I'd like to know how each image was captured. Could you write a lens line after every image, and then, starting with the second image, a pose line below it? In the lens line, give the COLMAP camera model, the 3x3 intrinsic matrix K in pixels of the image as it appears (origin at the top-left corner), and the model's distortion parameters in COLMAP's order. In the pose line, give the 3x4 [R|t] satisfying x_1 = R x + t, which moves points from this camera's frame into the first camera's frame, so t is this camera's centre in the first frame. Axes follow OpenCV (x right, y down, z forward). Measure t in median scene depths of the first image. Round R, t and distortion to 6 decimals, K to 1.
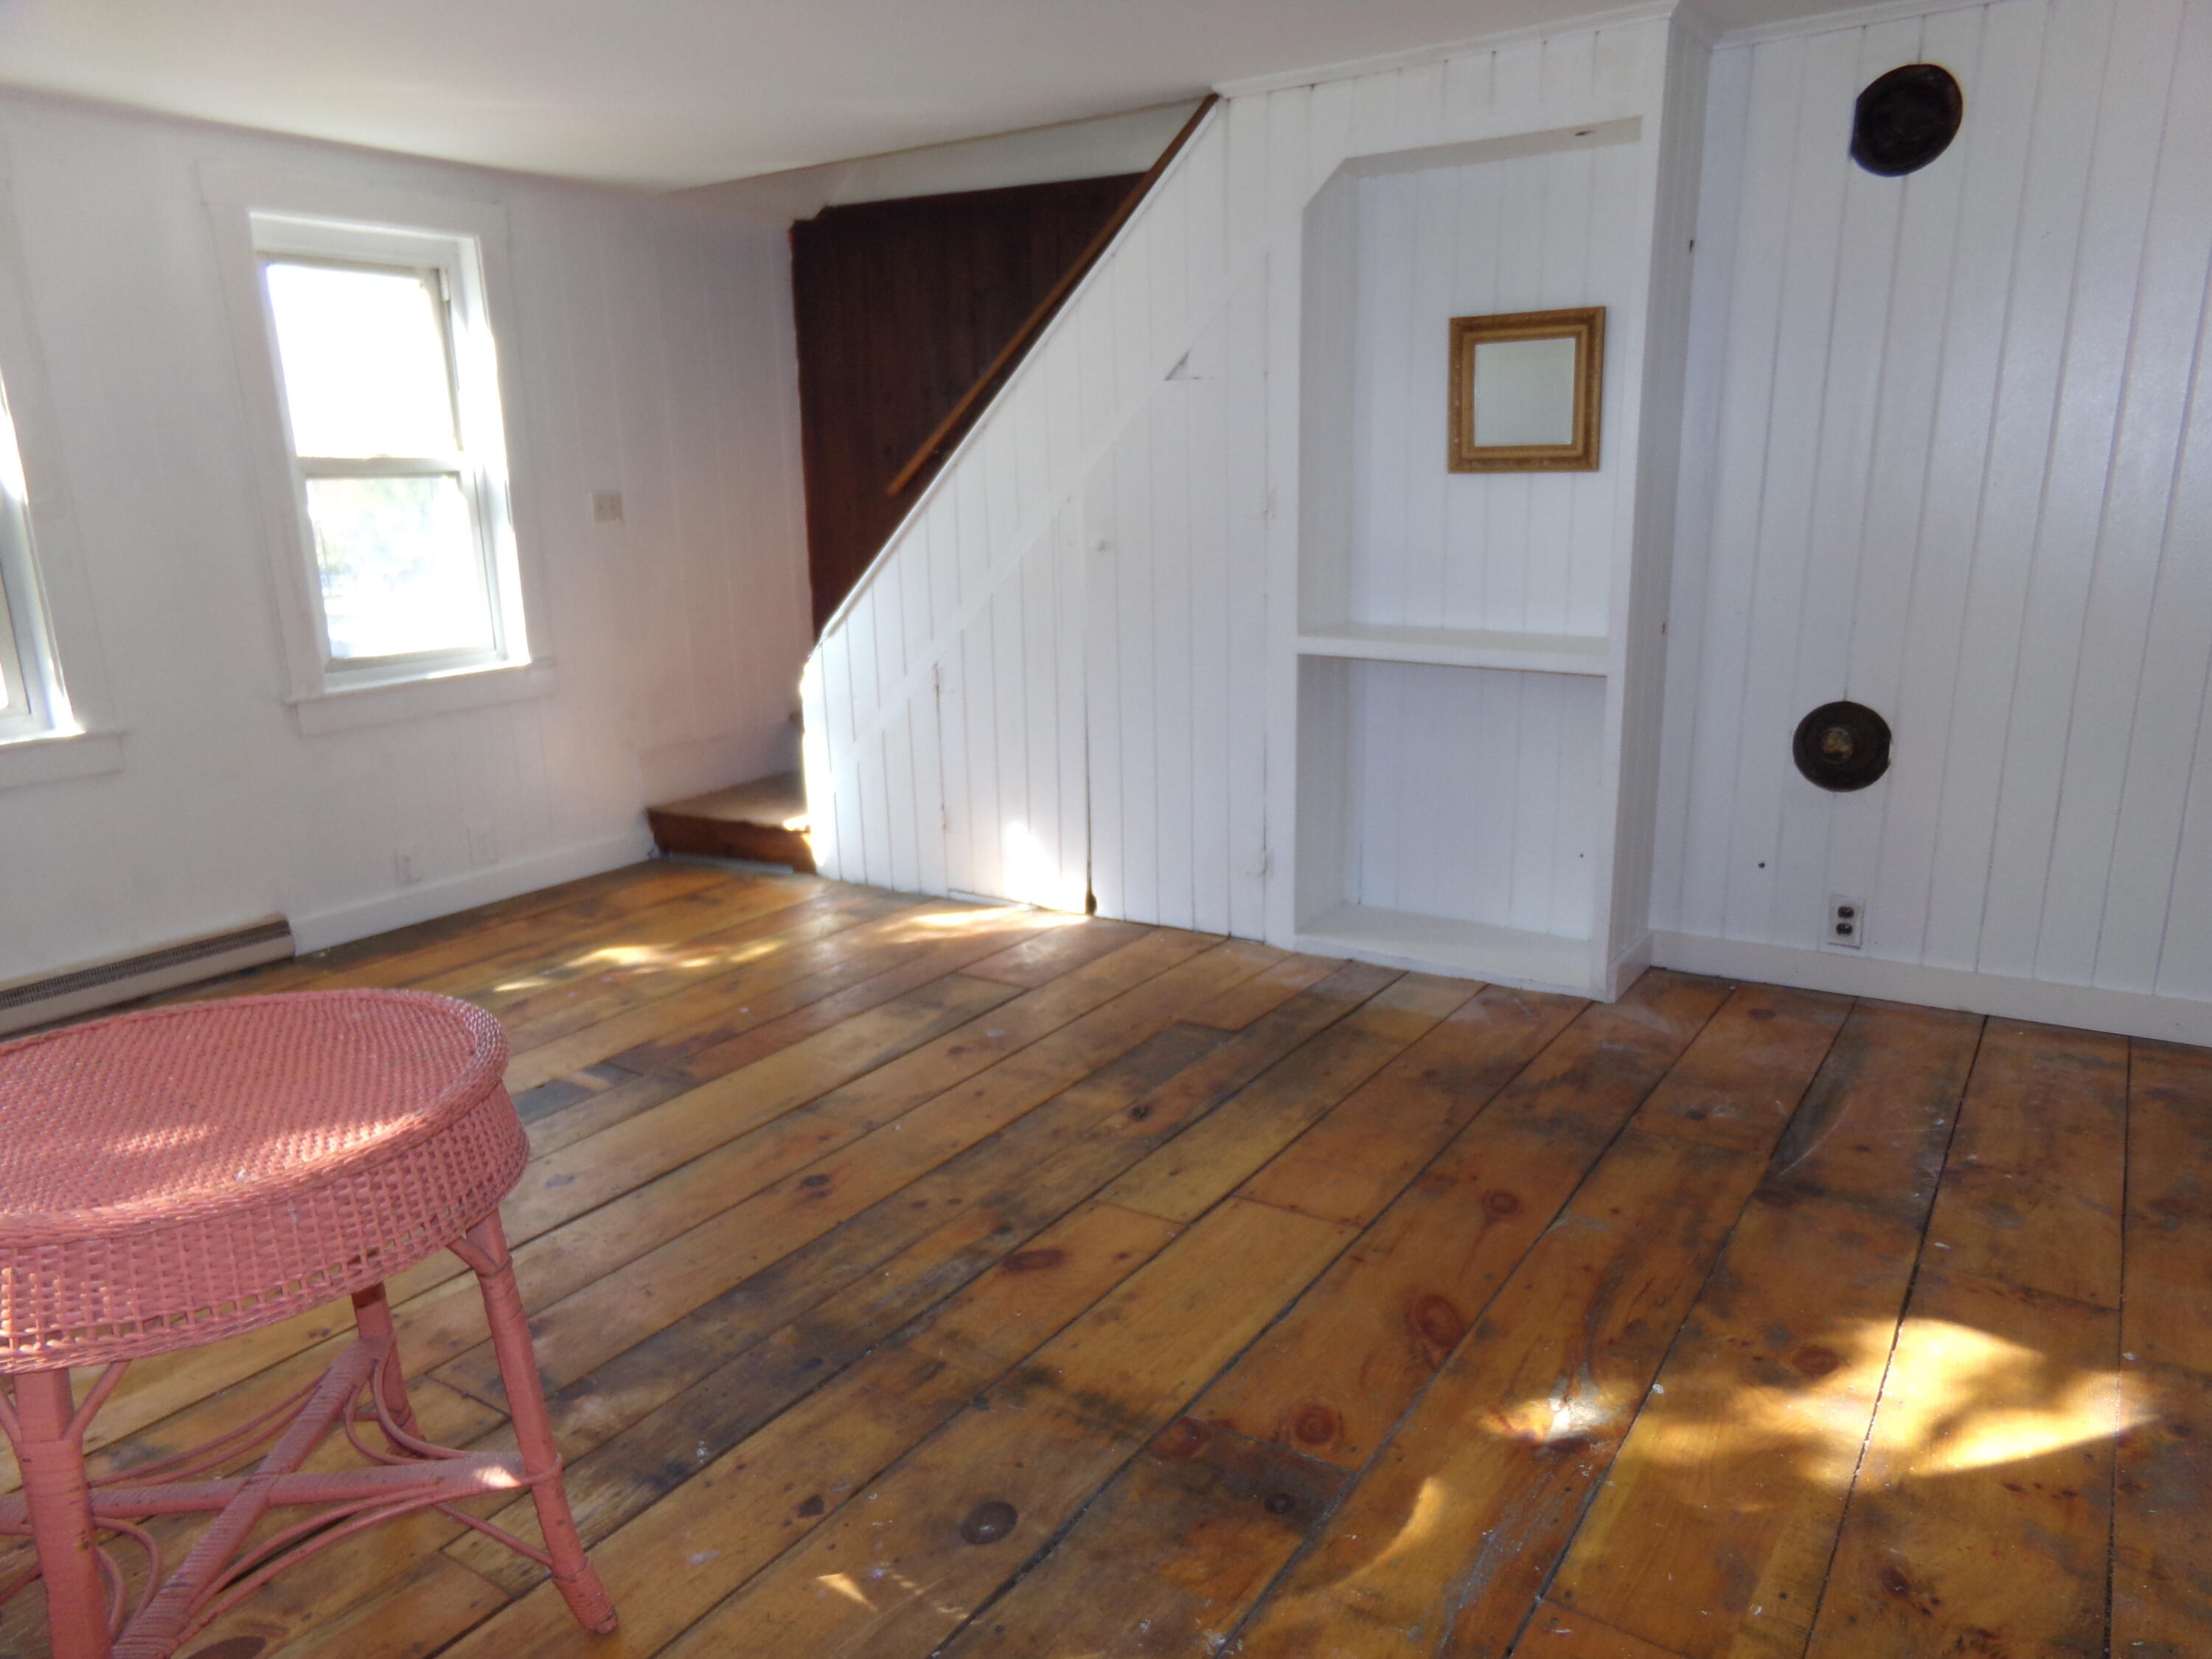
lens RADIAL K [[1521.4, 0, 1103.6], [0, 1521.4, 838.7], [0, 0, 1]] dist [-0.066314, 0.120588]
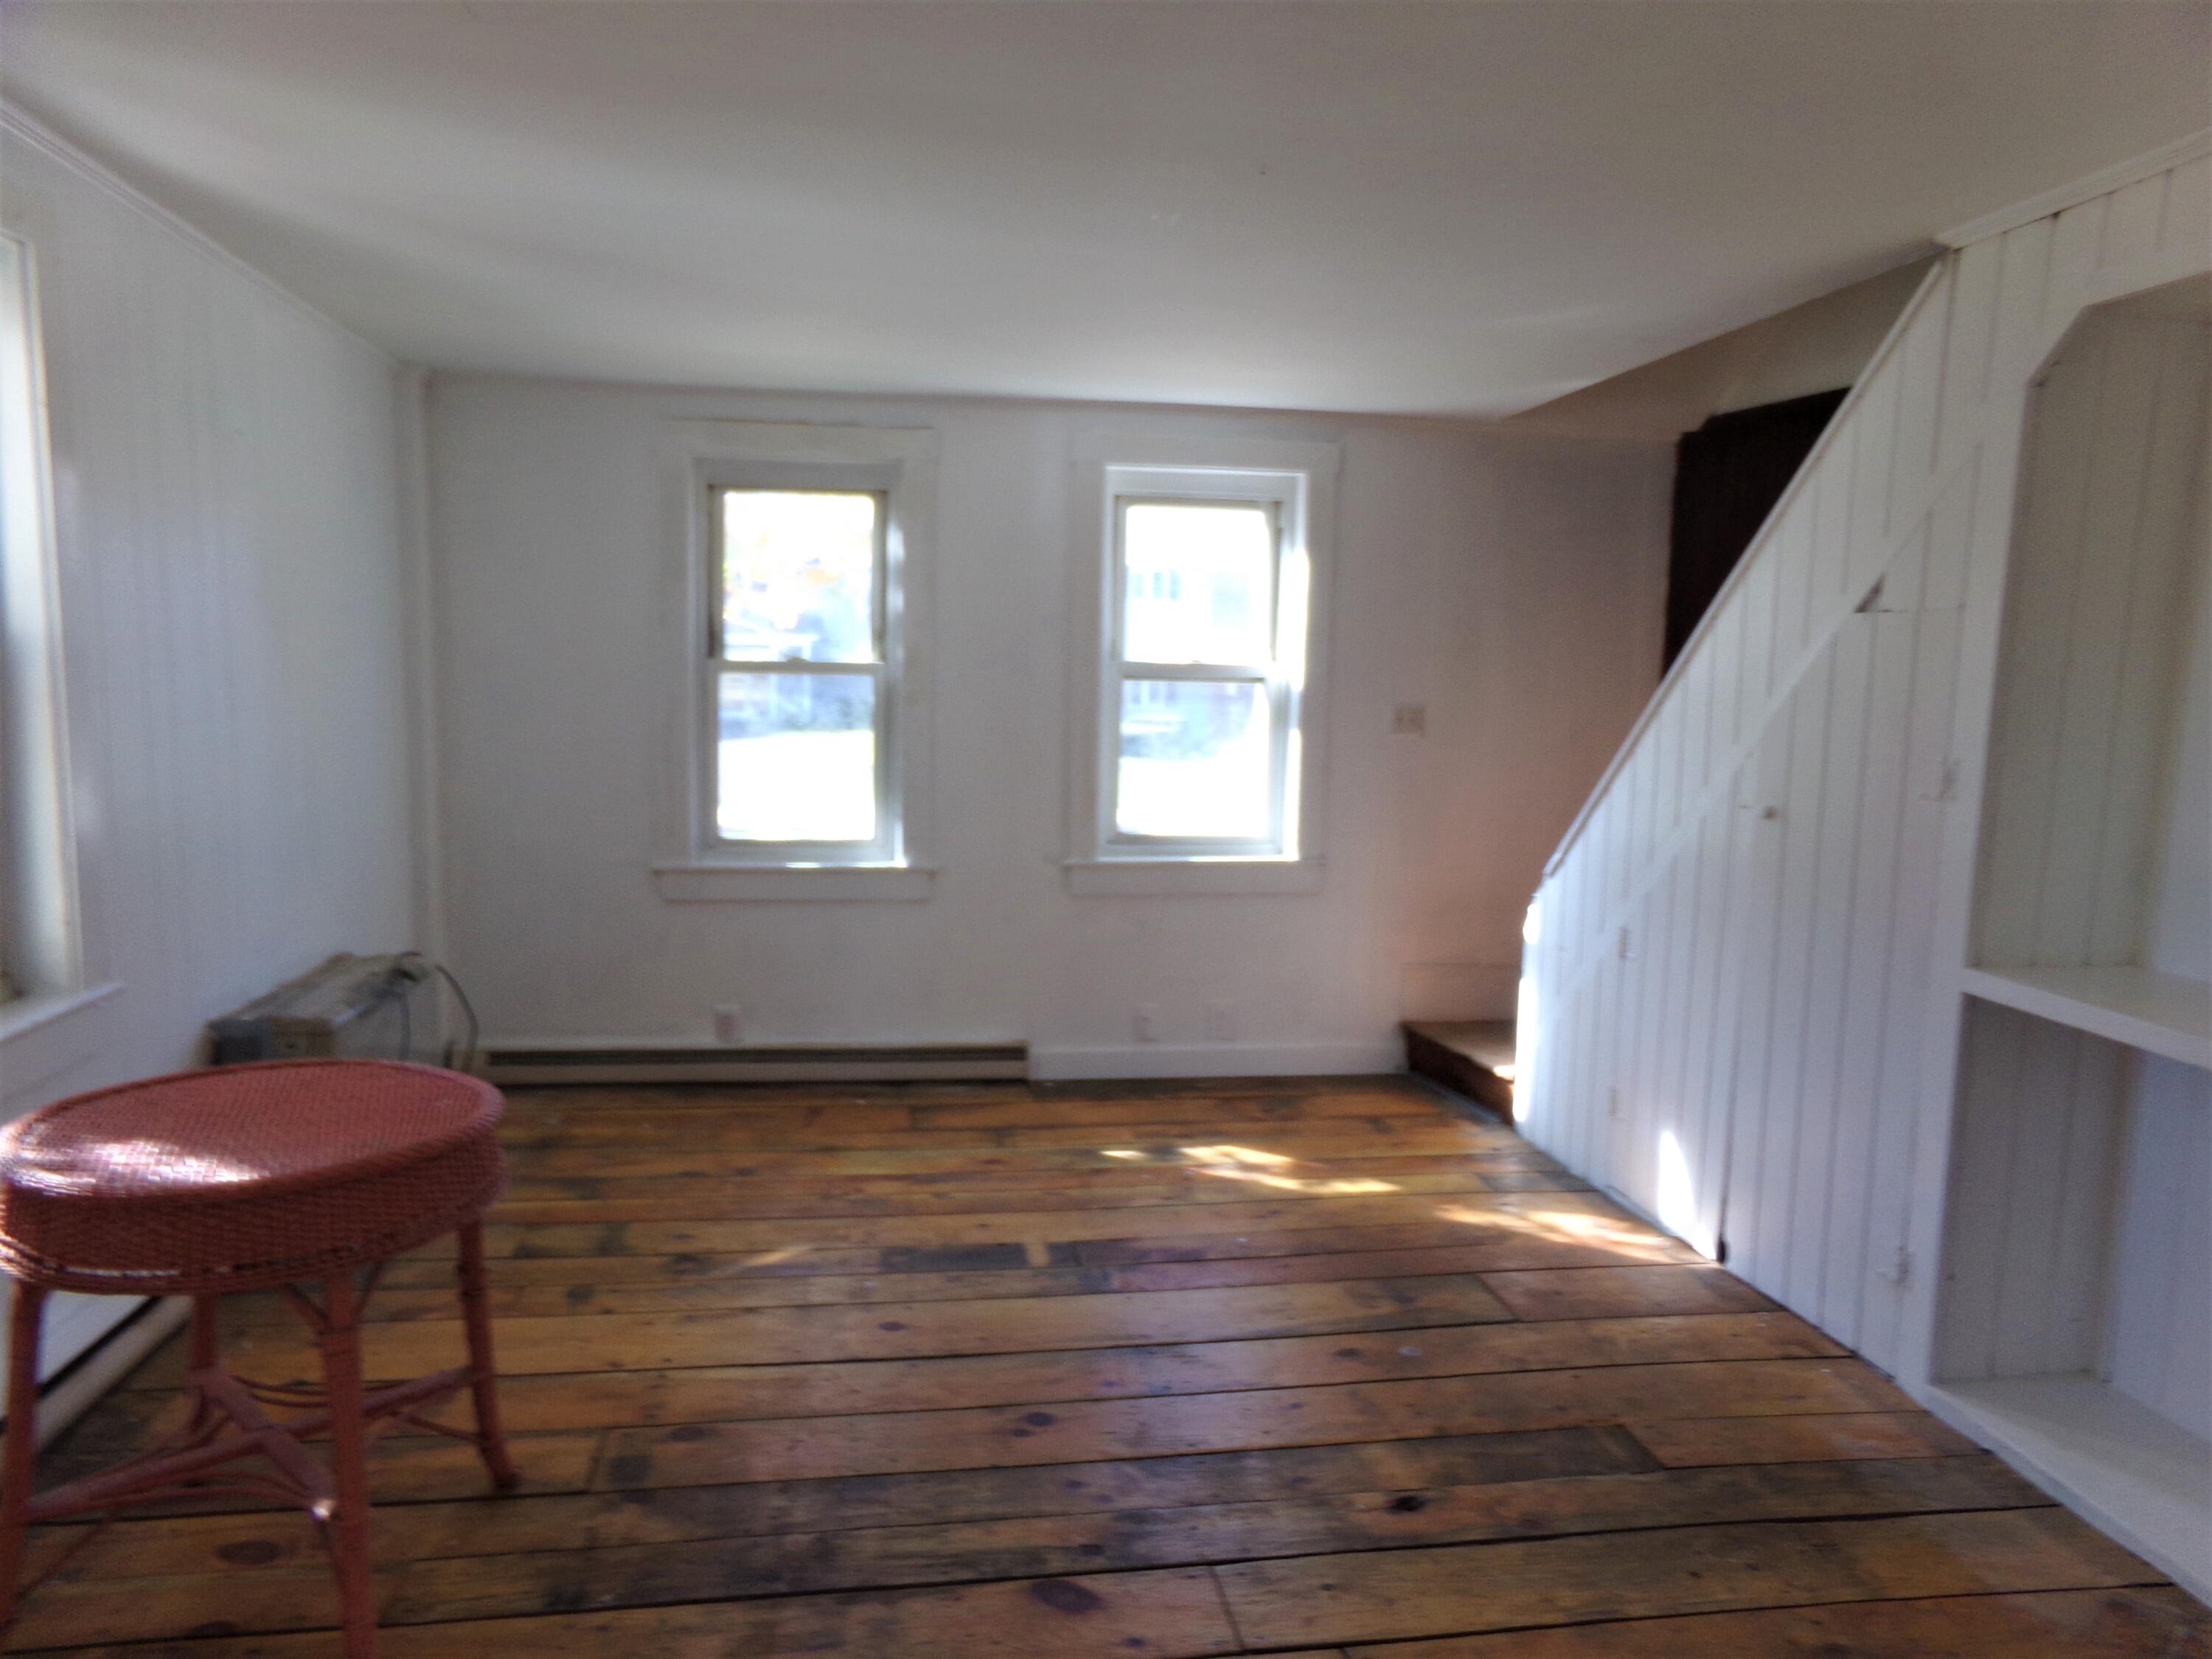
lens RADIAL K [[1521.4, 0, 1103.6], [0, 1521.4, 838.7], [0, 0, 1]] dist [-0.066314, 0.120588]
pose [[0.681988, 0.121048, -0.721276, 0.339802], [-0.213344, 0.976242, -0.037885, -0.074684], [0.699554, 0.179717, 0.691611, 0.207757]]
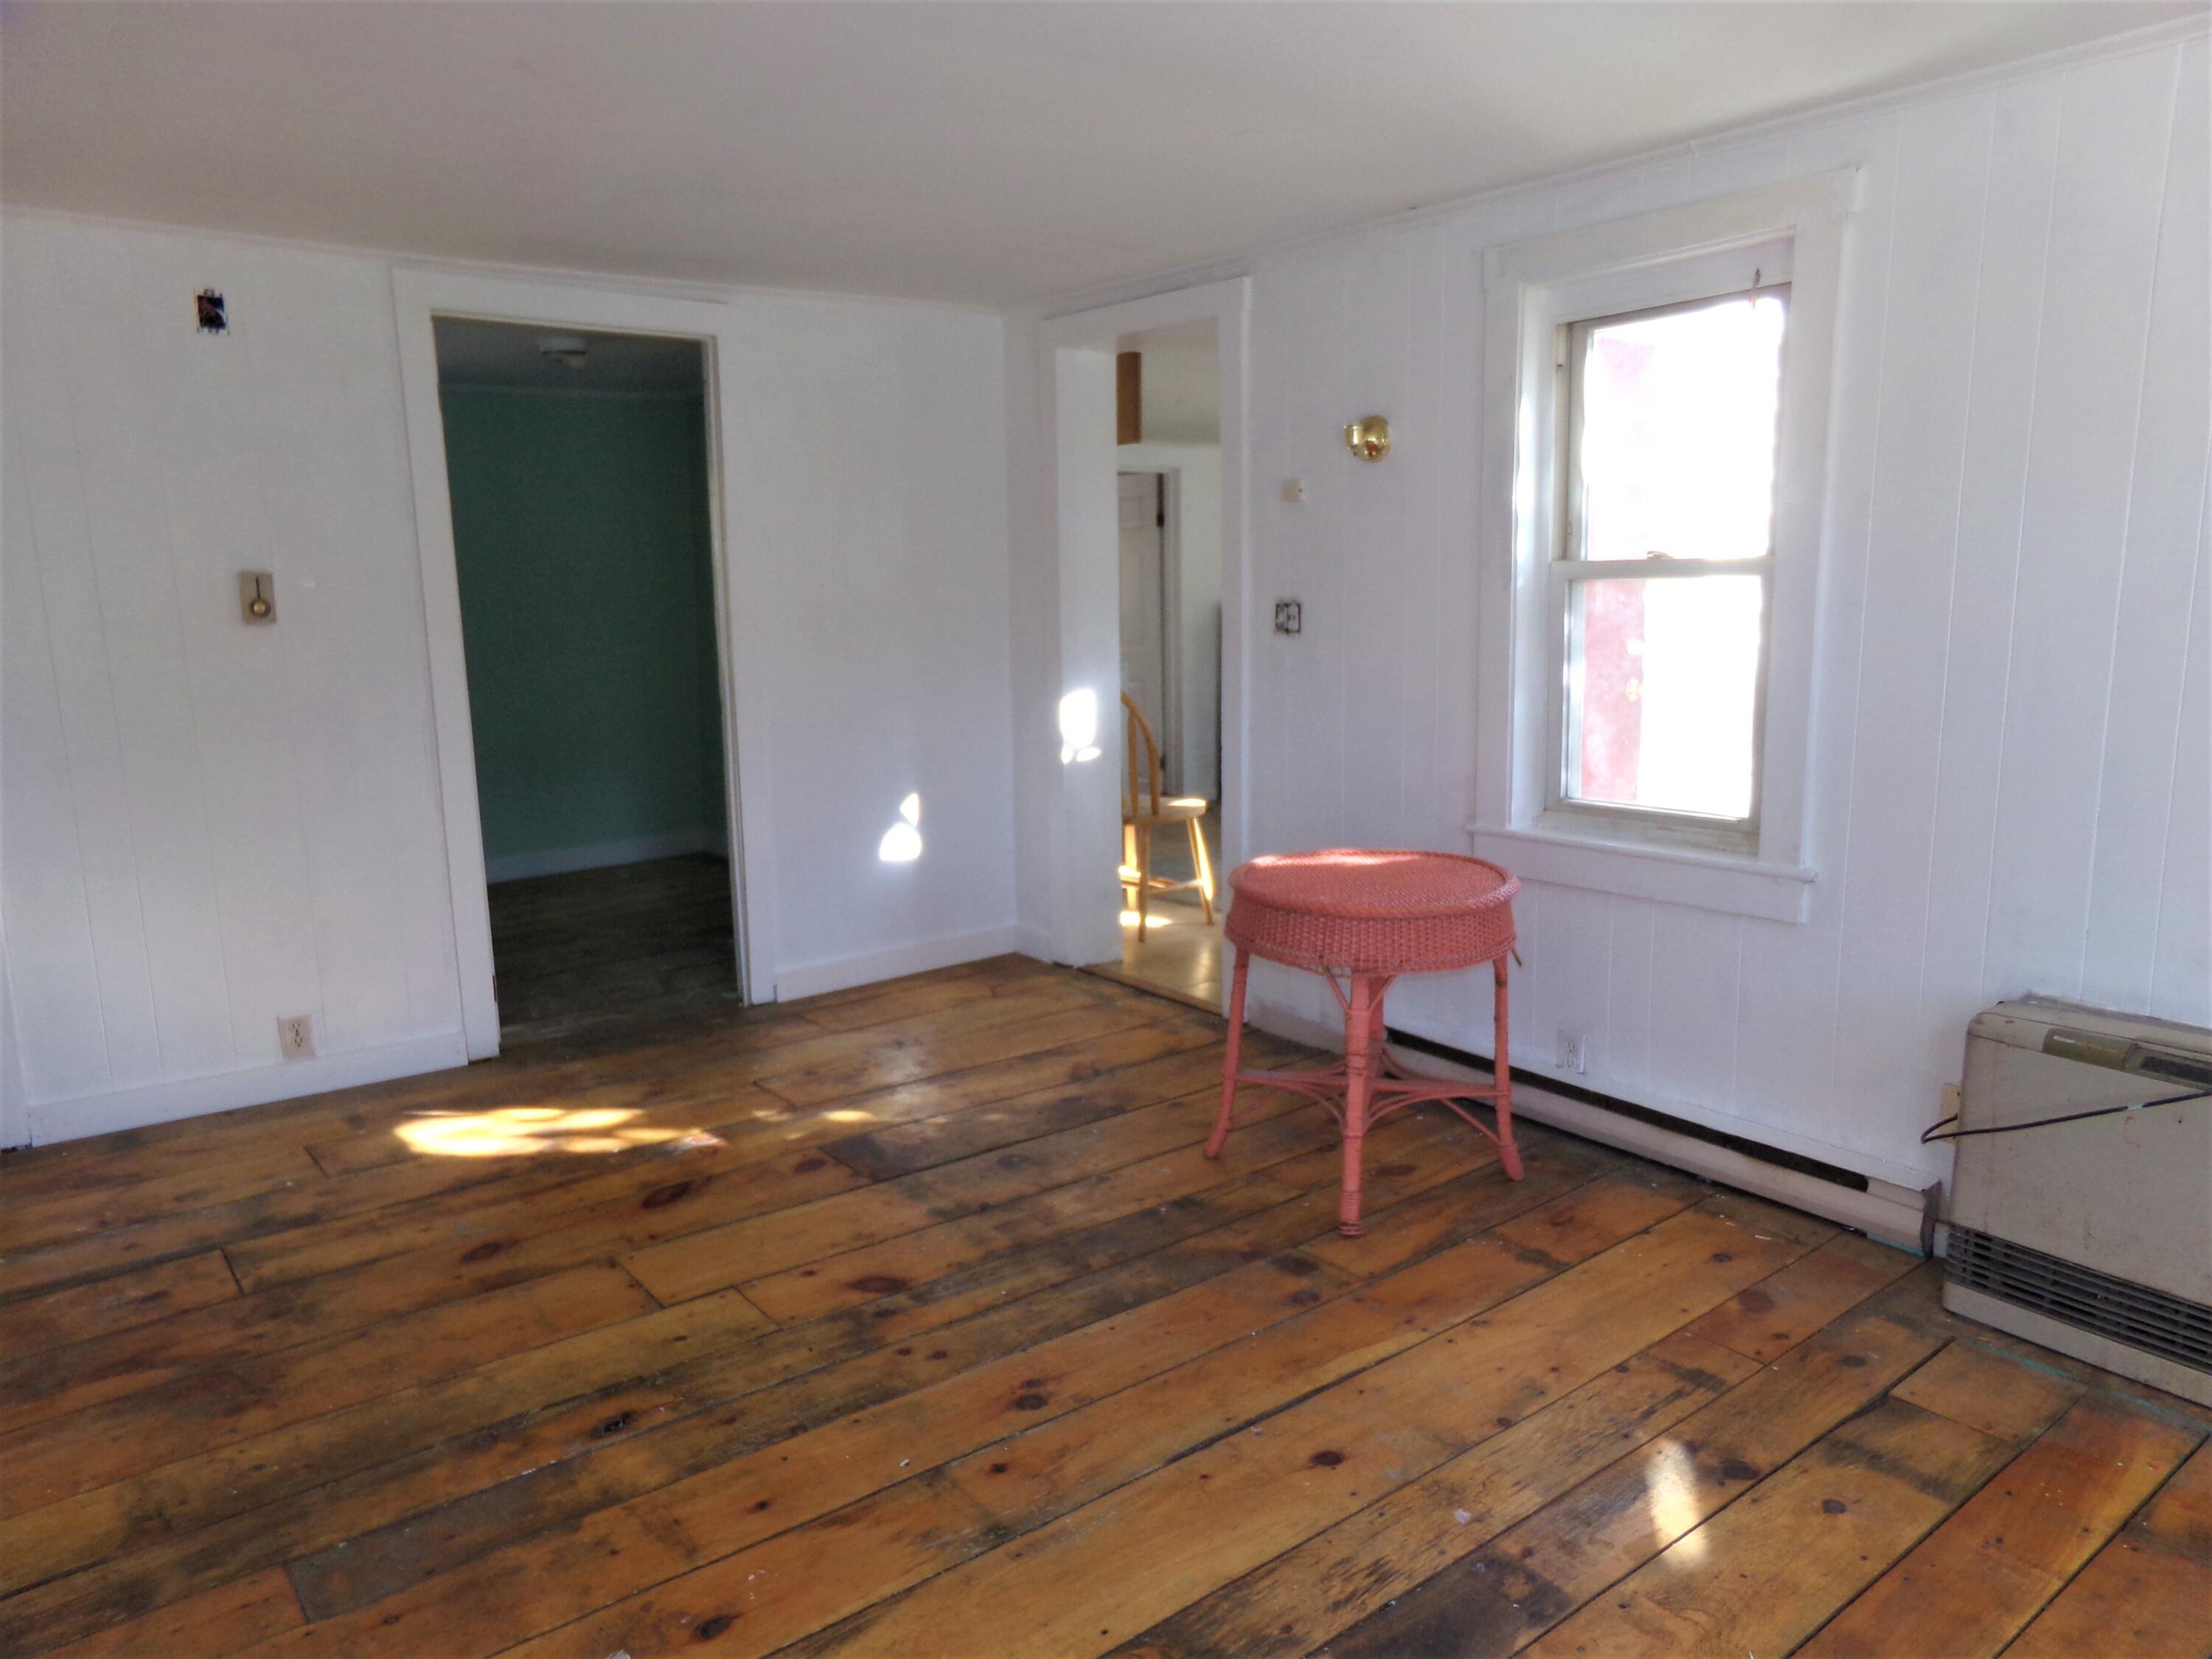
lens RADIAL K [[1526.2, 0, 1103.3], [0, 1526.2, 841.6], [0, 0, 1]] dist [-0.095123, 0.177981]
pose [[-0.954095, -0.014234, 0.299167, -0.341411], [0.106812, 0.917019, 0.384275, -0.283525], [-0.279812, 0.398589, -0.873403, 1.135656]]
